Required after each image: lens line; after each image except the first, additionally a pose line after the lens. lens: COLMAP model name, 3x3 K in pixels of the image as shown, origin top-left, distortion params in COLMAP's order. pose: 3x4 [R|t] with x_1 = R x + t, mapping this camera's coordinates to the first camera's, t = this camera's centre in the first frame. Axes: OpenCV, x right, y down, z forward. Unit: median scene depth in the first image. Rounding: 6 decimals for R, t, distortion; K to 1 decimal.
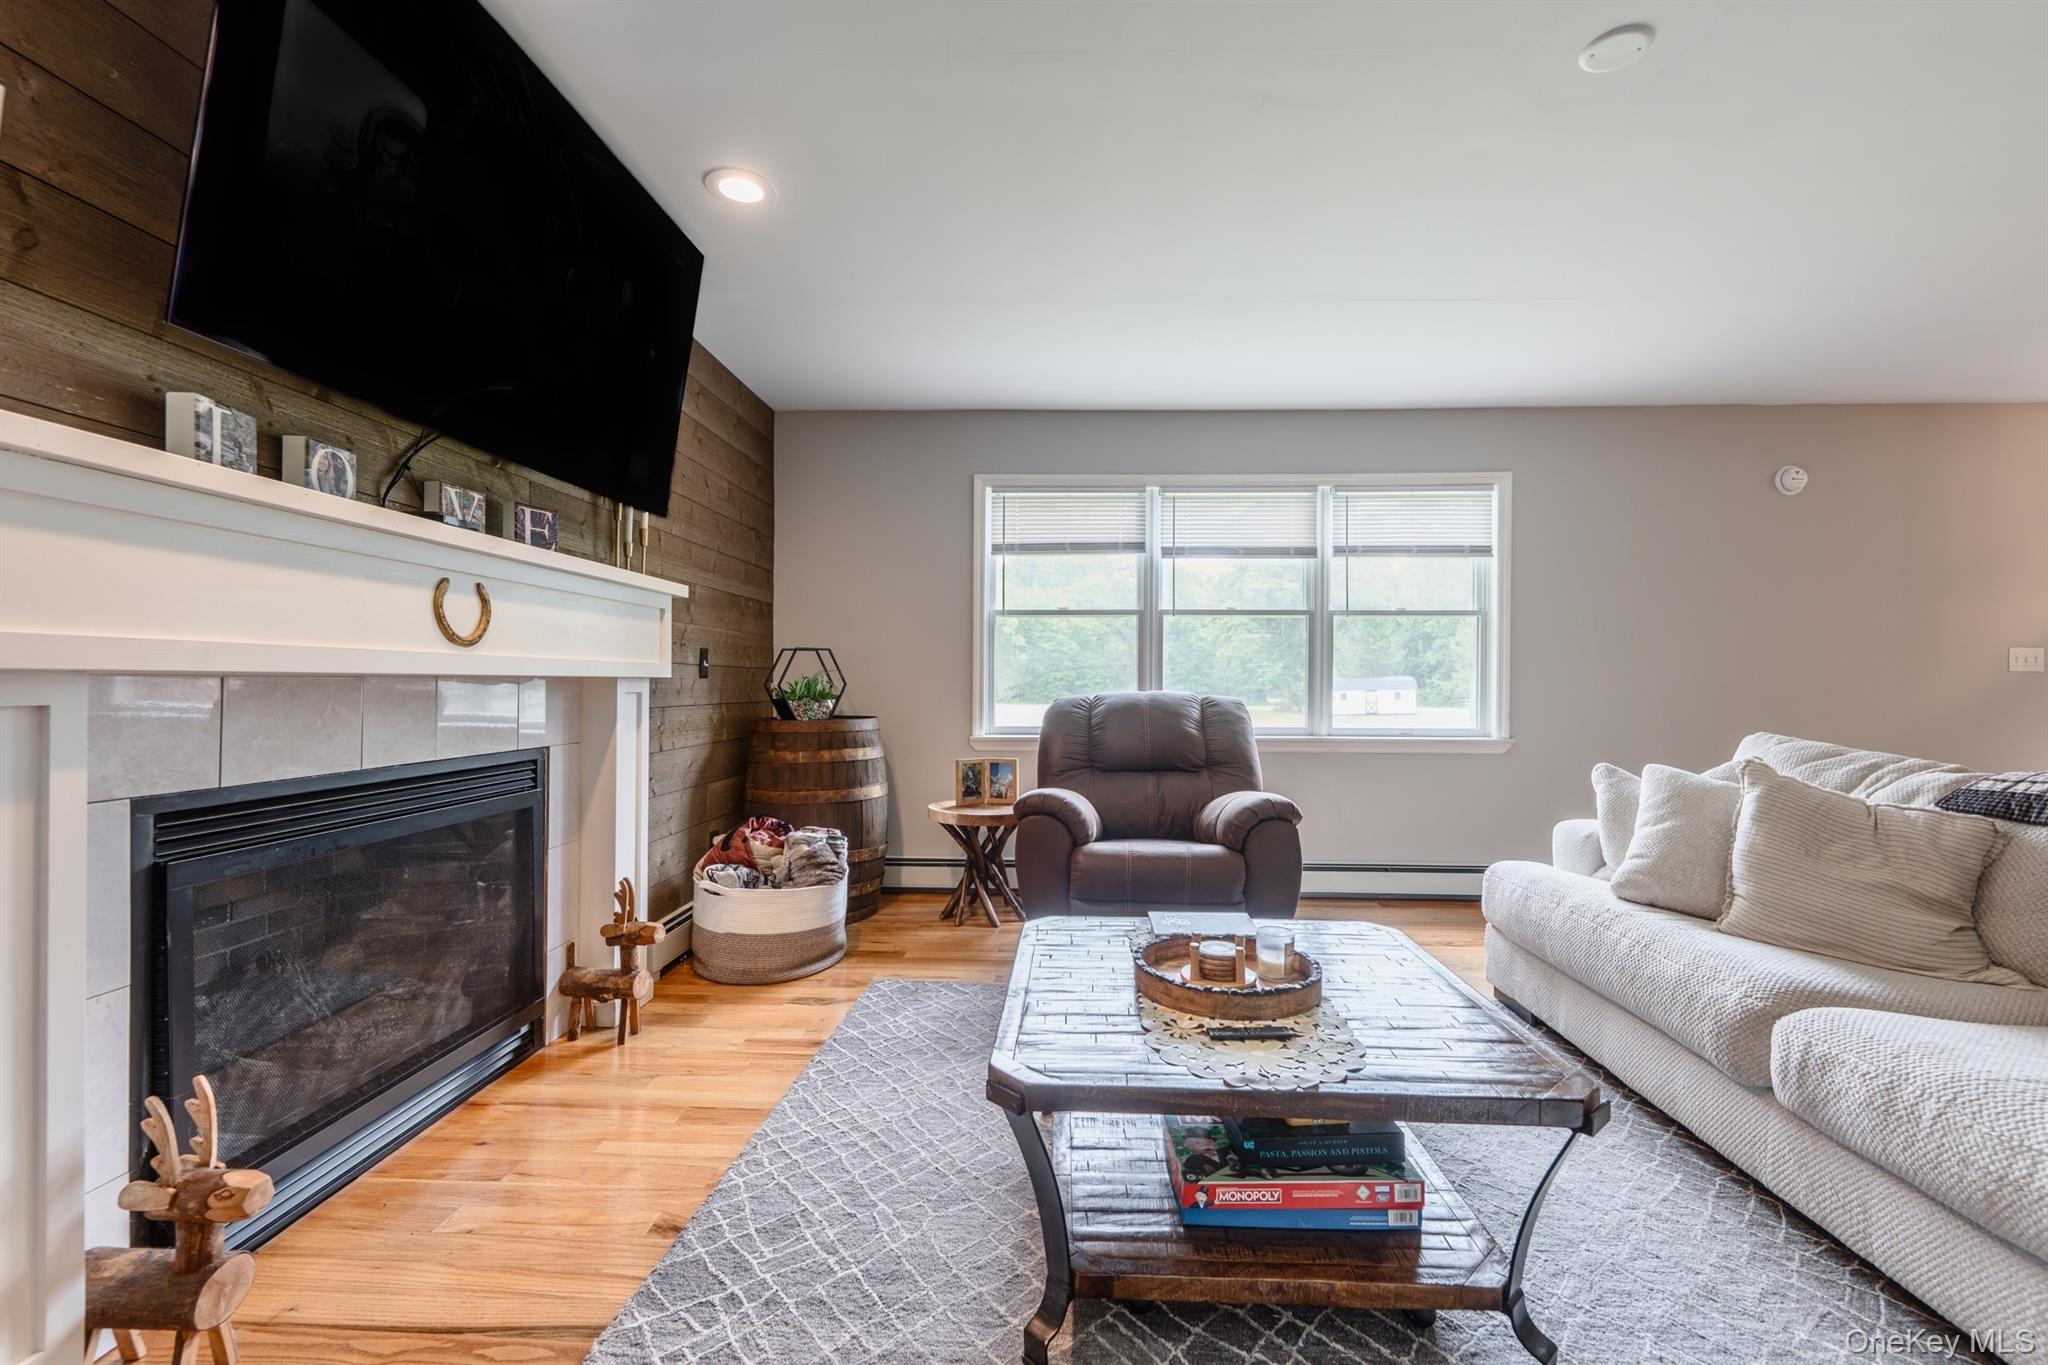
lens RADIAL K [[837.9, 0, 1034.2], [0, 837.9, 691.8], [0, 0, 1]] dist [0.000585, 0.000113]
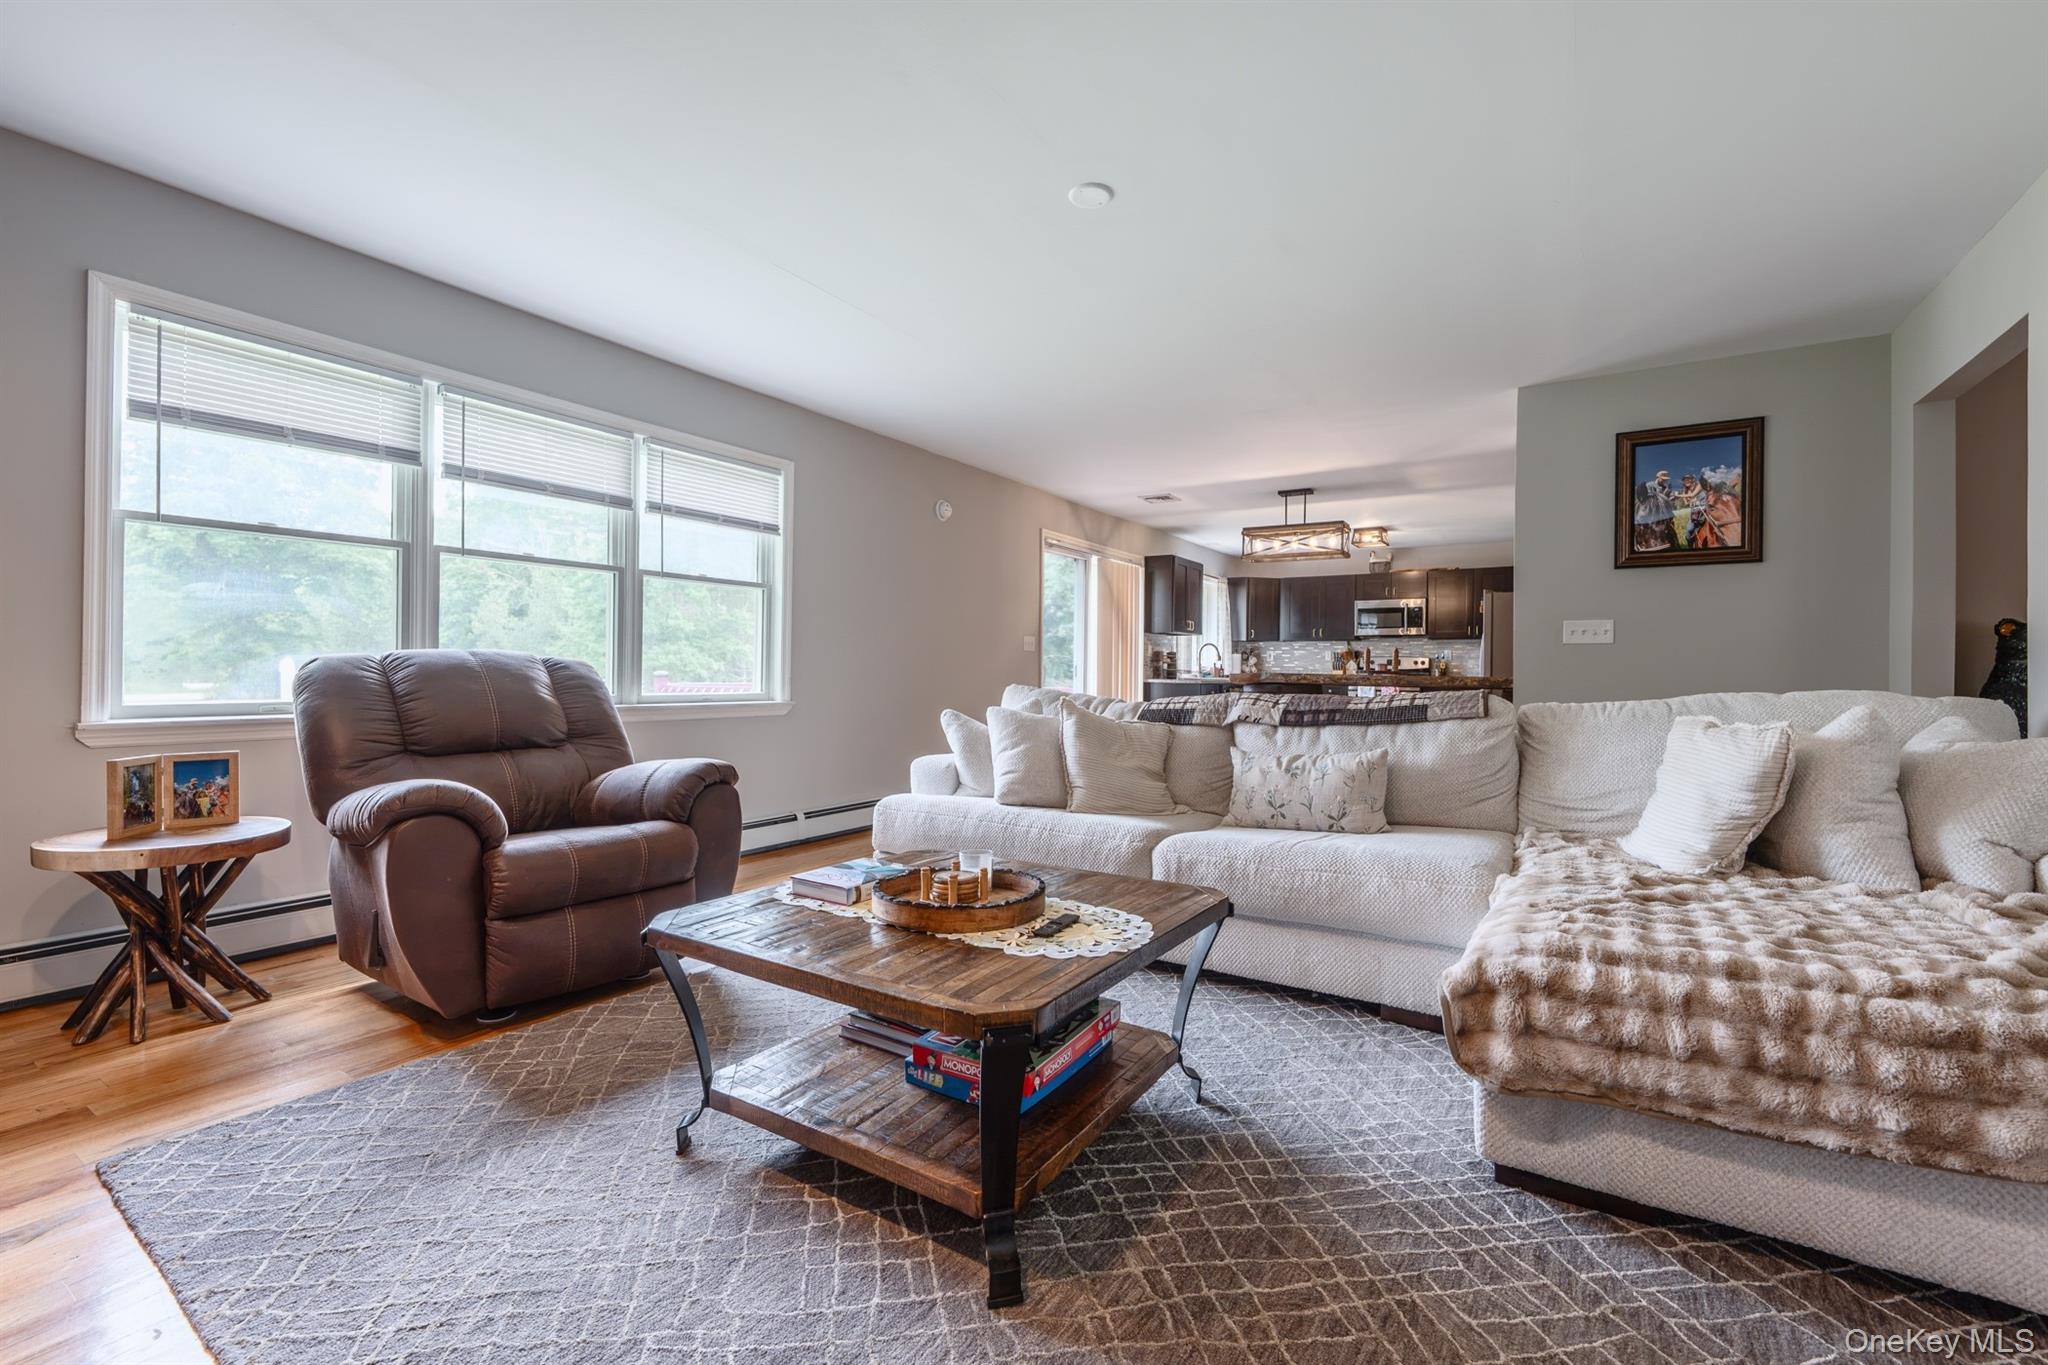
lens RADIAL K [[861.1, 0, 1030.8], [0, 861.1, 686.0], [0, 0, 1]] dist [-0.003091, -0.000756]
pose [[0.506857, -0.012042, 0.861946, -0.292411], [0.000012, 0.999903, 0.013962, 0.022377], [-0.862030, -0.007067, 0.506808, 0.160331]]
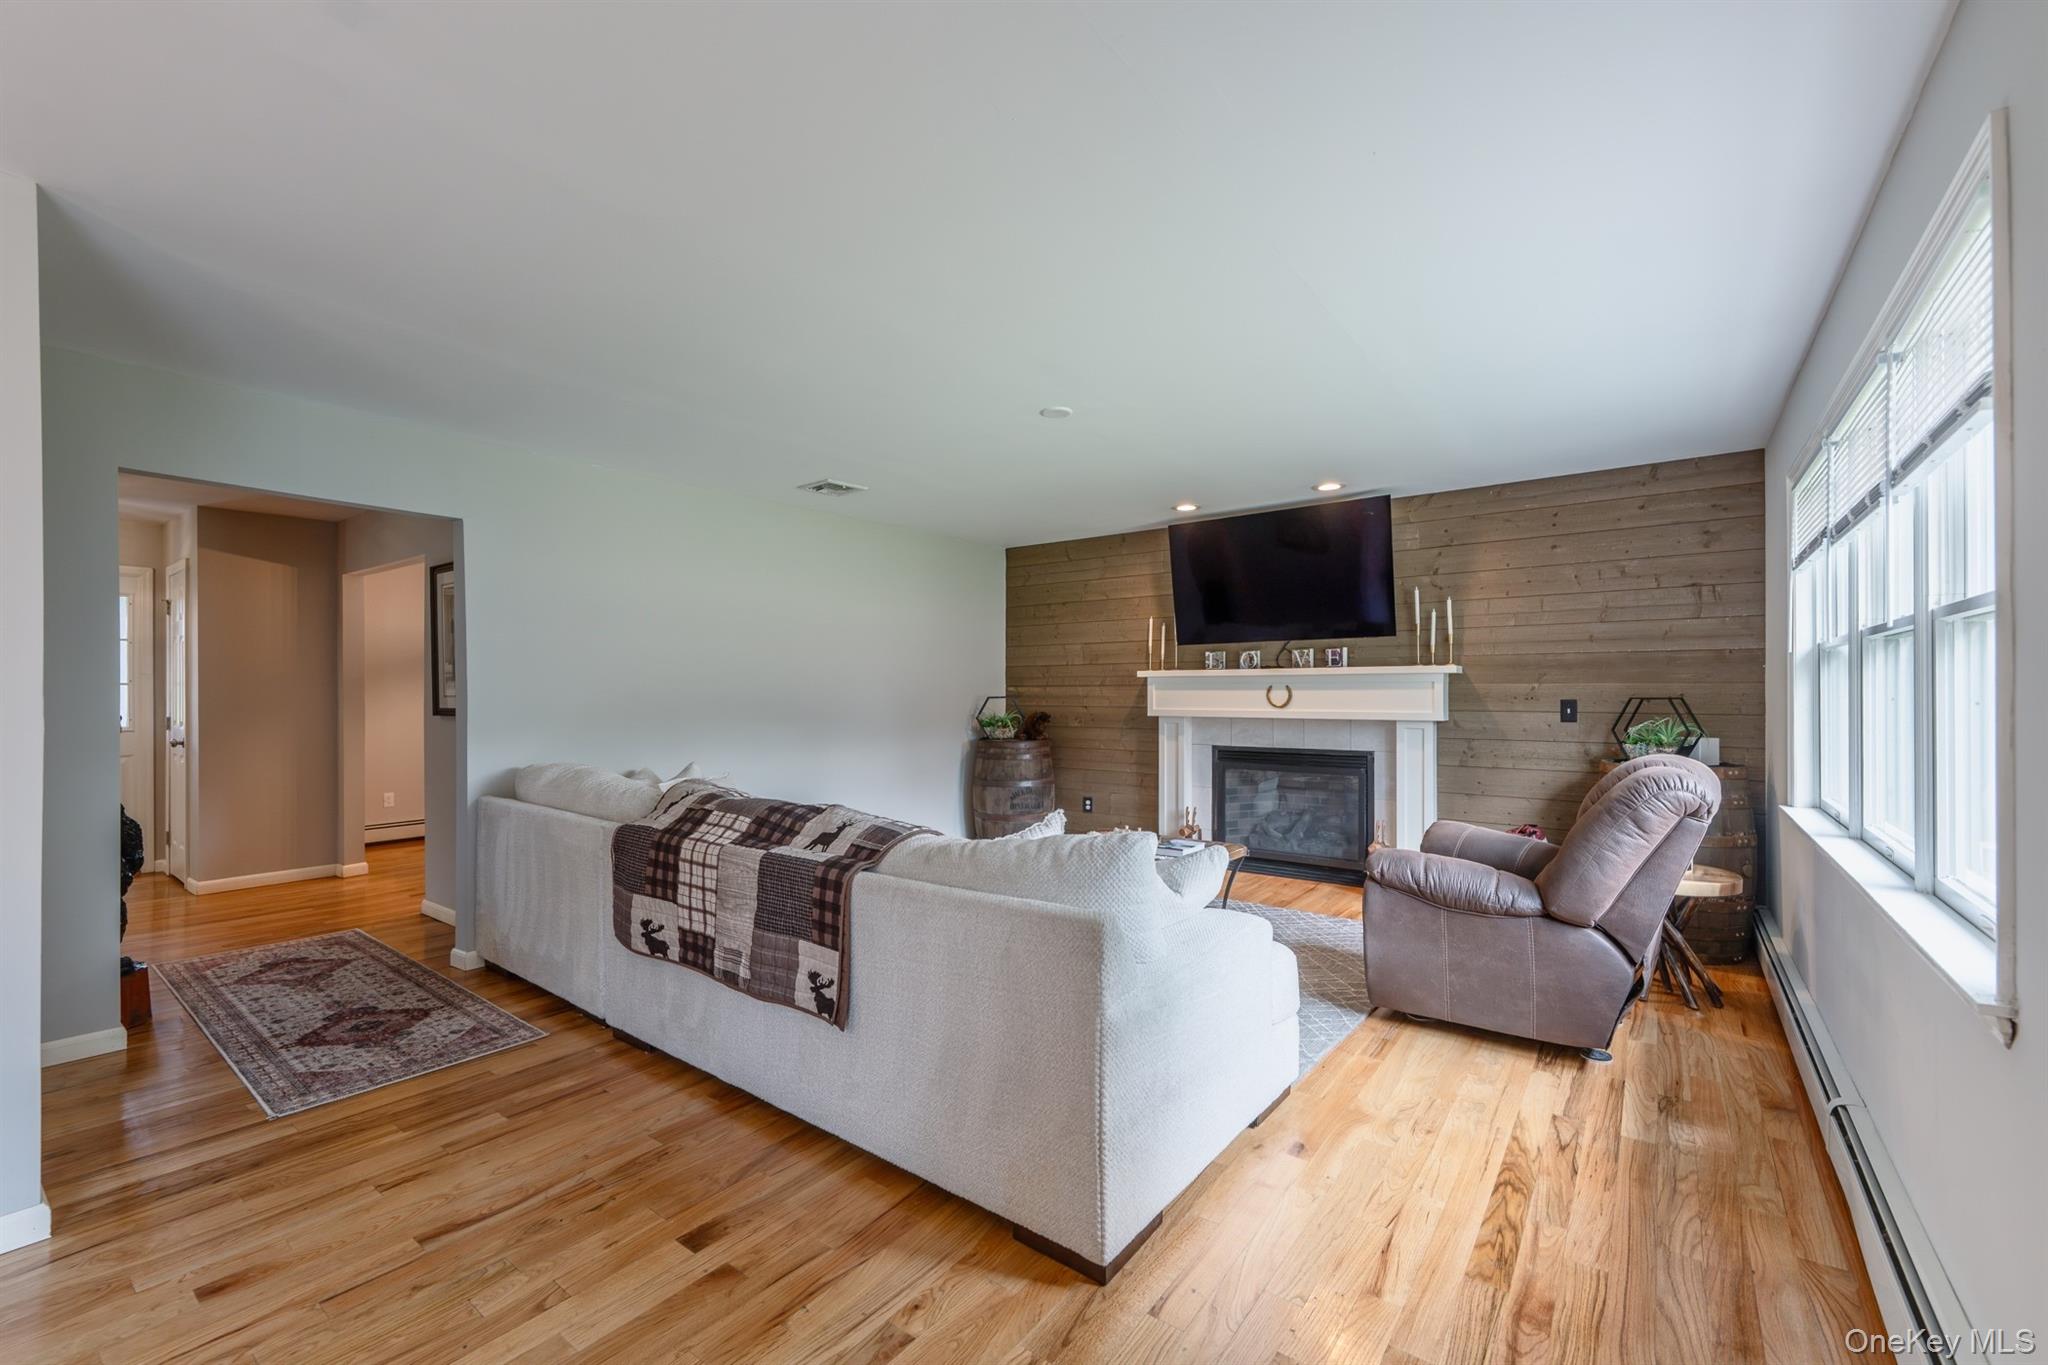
lens RADIAL K [[837.9, 0, 1034.2], [0, 837.9, 691.8], [0, 0, 1]] dist [0.000585, 0.000113]
pose [[-0.565240, -0.002575, -0.824922, 1.121154], [-0.008457, 0.999961, 0.002673, -0.057056], [0.824883, 0.008487, -0.565240, 0.992129]]
